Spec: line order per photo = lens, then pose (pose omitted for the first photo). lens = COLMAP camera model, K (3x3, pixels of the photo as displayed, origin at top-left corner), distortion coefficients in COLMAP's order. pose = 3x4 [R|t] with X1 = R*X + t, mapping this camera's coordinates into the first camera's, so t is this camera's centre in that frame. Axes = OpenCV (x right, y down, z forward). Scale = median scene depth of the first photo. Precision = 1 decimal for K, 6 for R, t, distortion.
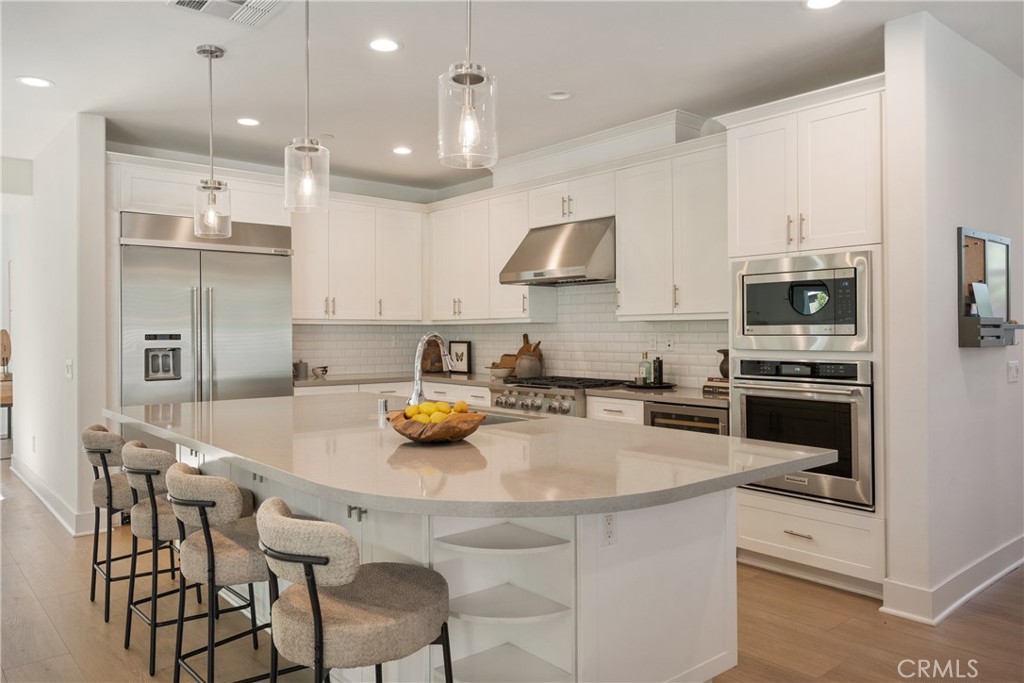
lens RADIAL K [[731.2, 0, 508.1], [0, 731.2, 333.7], [0, 0, 1]] dist [0.007094, -0.005230]
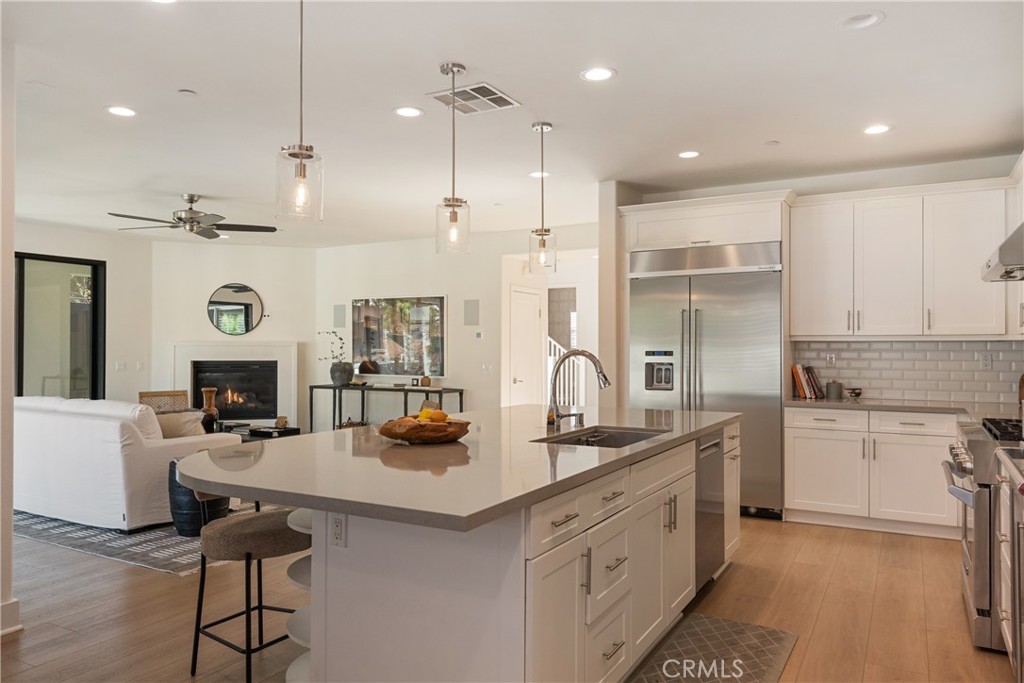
lens RADIAL K [[731.2, 0, 506.7], [0, 731.2, 350.5], [0, 0, 1]] dist [0.007094, -0.005230]
pose [[0.342280, 0.000395, -0.939598, 0.540538], [-0.006534, 0.999977, -0.001960, 0.003921], [0.939575, 0.006810, 0.342275, 0.360702]]
